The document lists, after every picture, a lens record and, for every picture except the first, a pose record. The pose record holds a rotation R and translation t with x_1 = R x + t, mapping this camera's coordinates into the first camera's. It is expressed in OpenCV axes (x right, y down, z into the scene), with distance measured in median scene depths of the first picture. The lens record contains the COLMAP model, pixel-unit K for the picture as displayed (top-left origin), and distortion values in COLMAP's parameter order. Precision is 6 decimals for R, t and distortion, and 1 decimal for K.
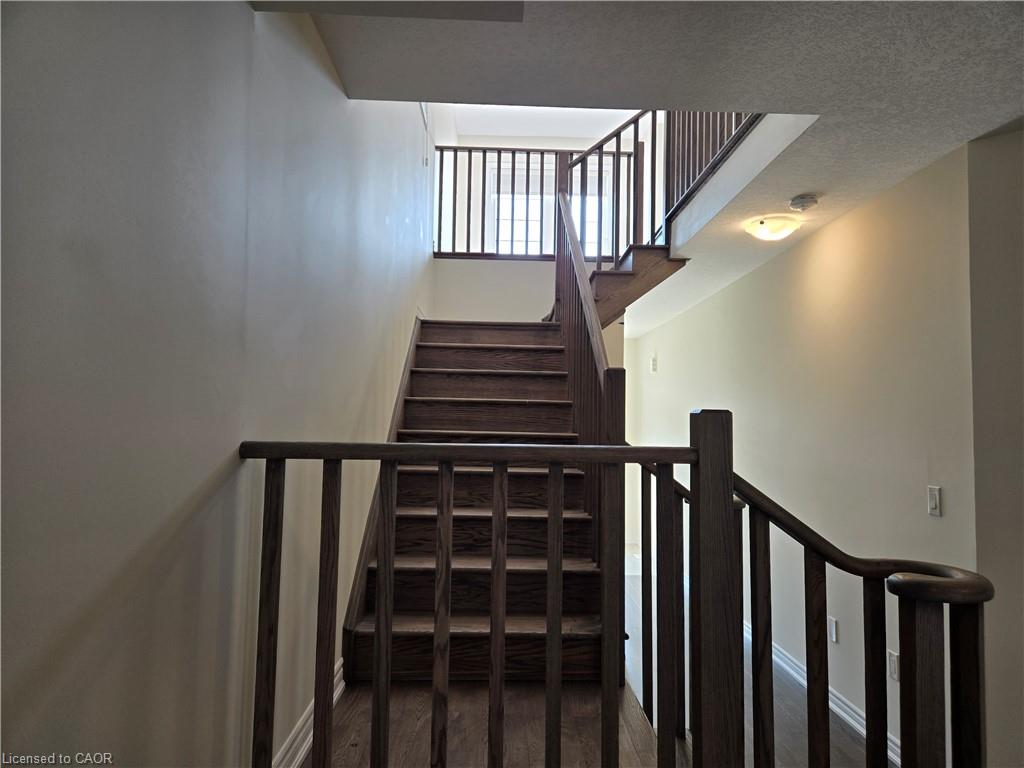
lens RADIAL K [[676.6, 0, 514.4], [0, 676.6, 383.4], [0, 0, 1]] dist [0.044804, -0.012287]
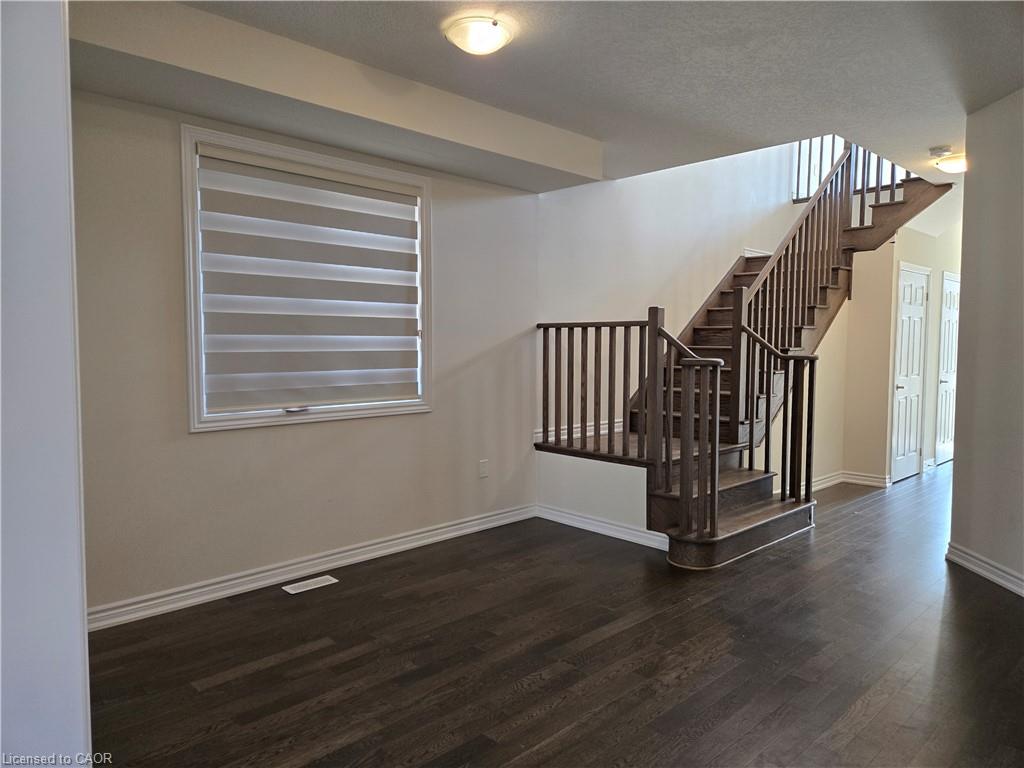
lens RADIAL K [[676.6, 0, 511.5], [0, 676.6, 383.8], [0, 0, 1]] dist [0.044804, -0.012287]
pose [[0.667101, 0.034388, -0.744173, 0.661876], [0.052657, 0.994259, 0.093148, 0.019557], [0.743104, -0.101325, 0.661460, -0.448037]]
